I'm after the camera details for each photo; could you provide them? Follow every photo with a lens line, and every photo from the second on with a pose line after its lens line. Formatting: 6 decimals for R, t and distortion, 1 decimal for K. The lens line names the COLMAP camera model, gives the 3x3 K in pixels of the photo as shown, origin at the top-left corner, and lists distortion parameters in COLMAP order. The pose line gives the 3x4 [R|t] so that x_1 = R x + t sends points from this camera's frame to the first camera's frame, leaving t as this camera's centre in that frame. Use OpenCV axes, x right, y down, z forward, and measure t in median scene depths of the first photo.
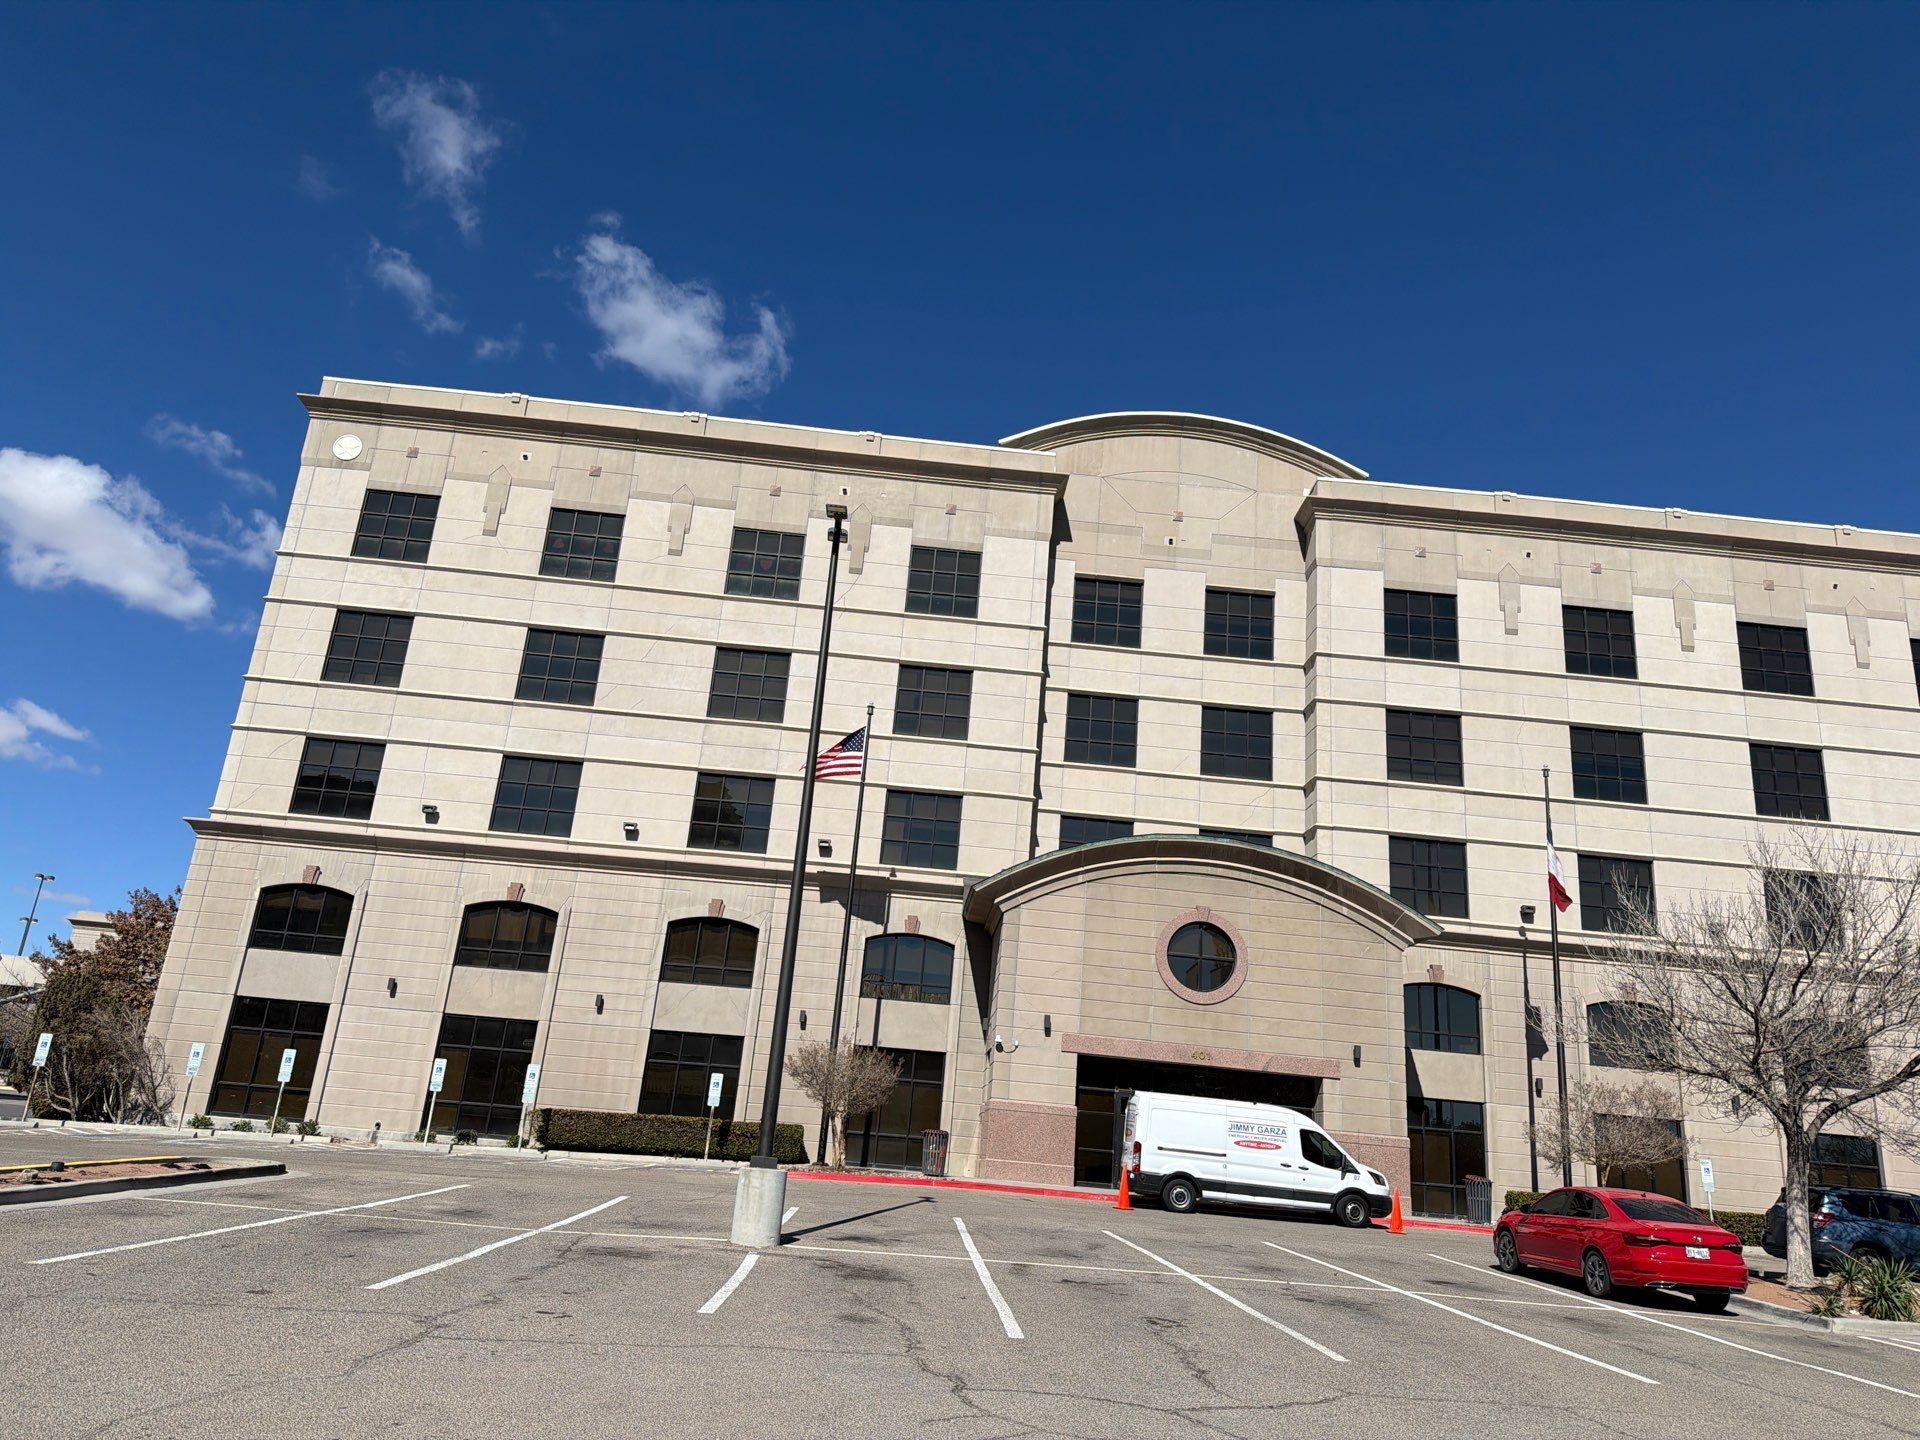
lens RADIAL K [[1298.0, 0, 961.1], [0, 1298.0, 753.6], [0, 0, 1]] dist [0.139164, -0.240769]
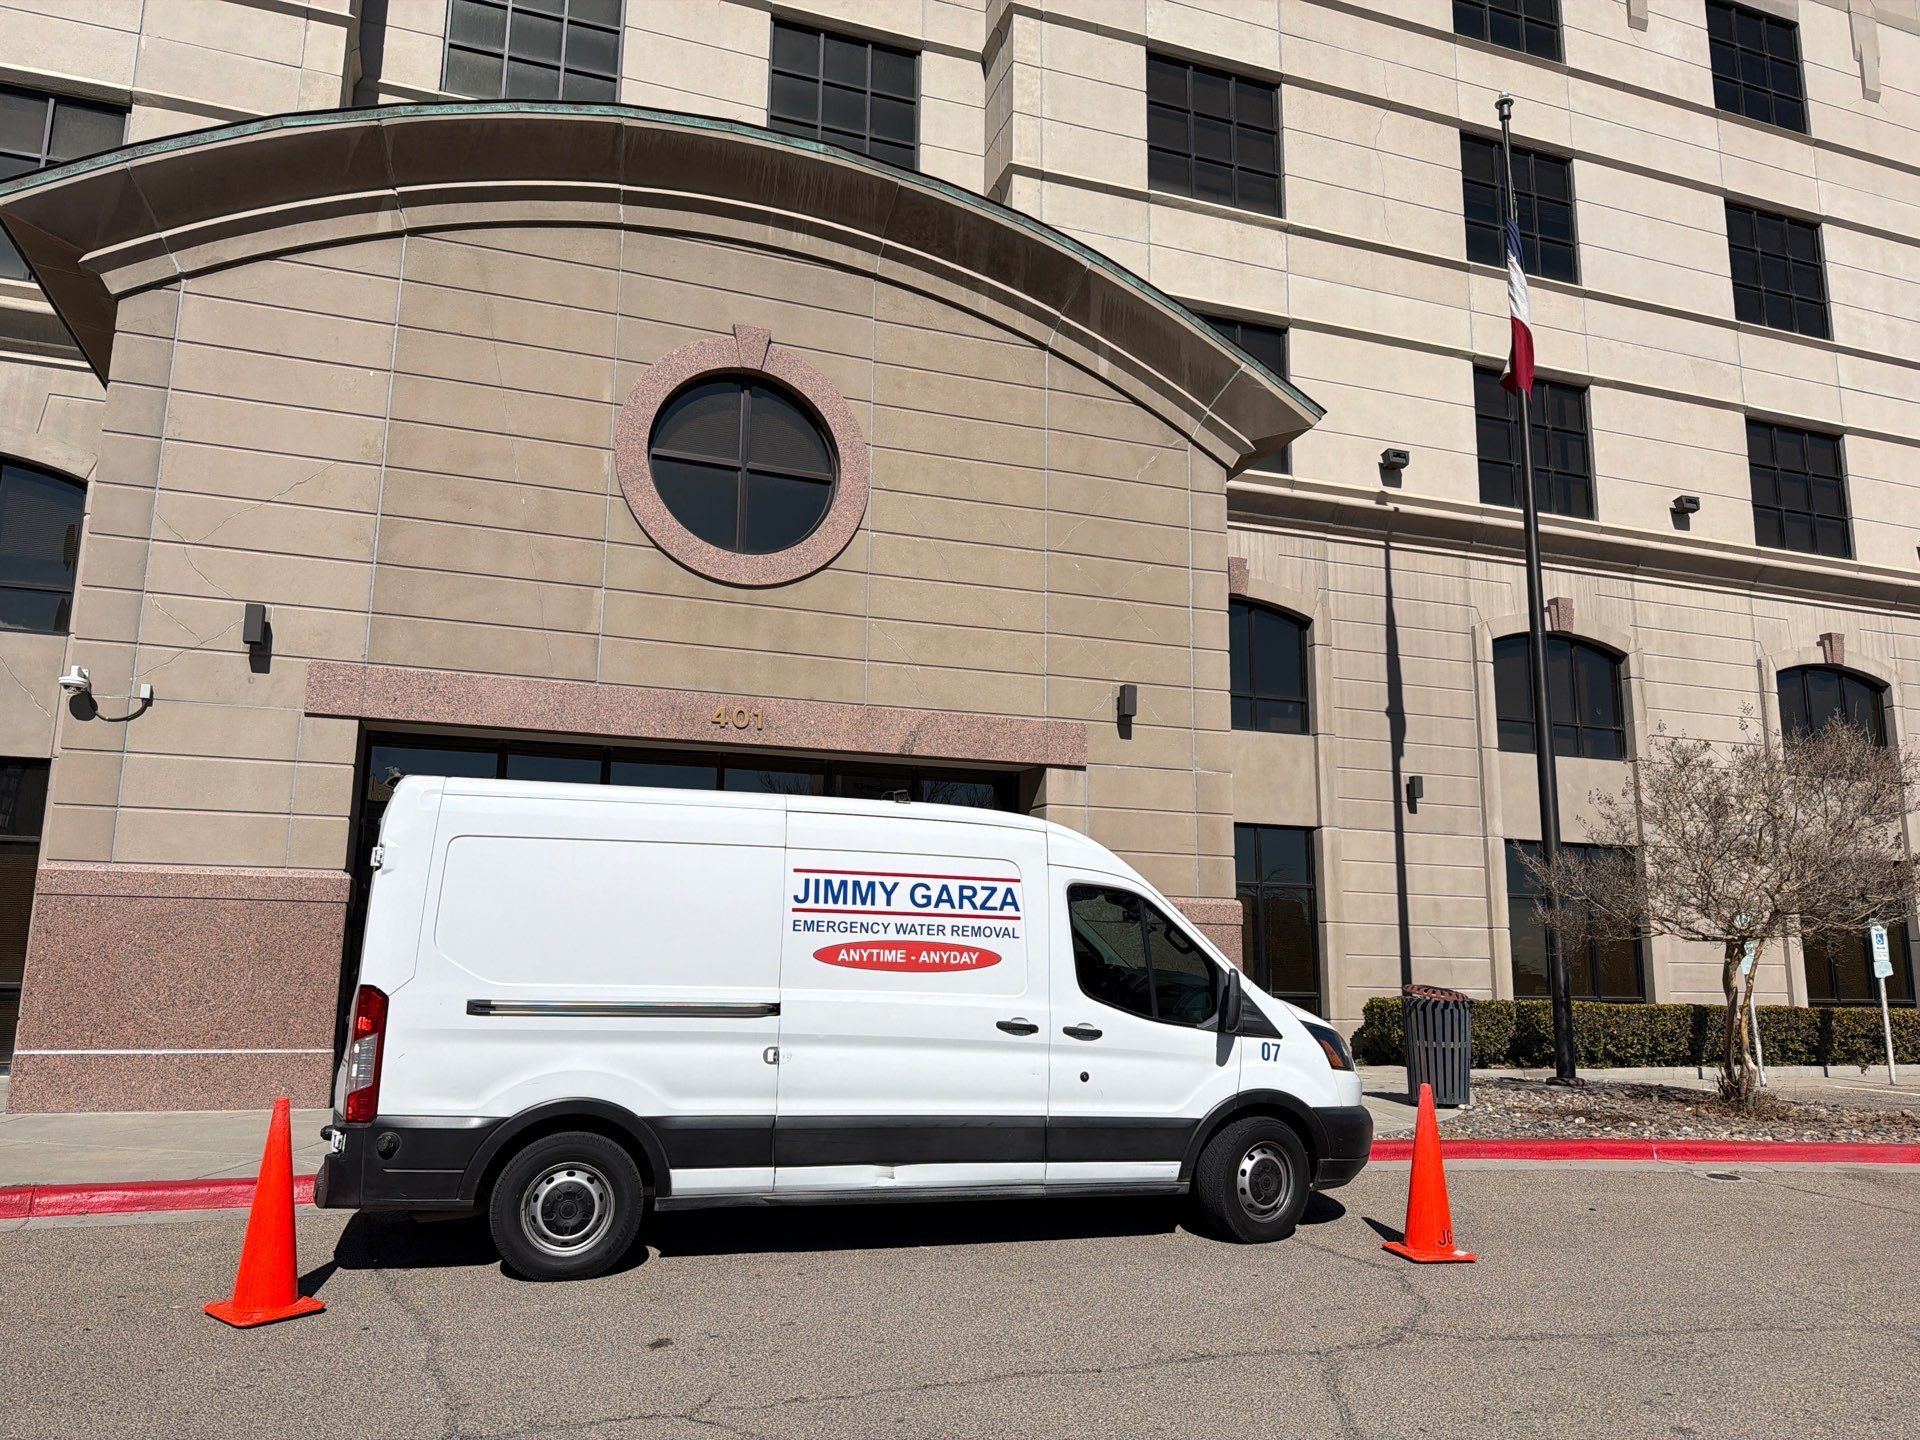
lens RADIAL K [[1460.4, 0, 1006.2], [0, 1460.4, 714.6], [0, 0, 1]] dist [0.148705, -0.213976]
pose [[0.948642, -0.012521, 0.316103, 0.111330], [-0.031956, 0.990313, 0.135128, 0.152886], [-0.314733, -0.138289, 0.939052, 0.528997]]
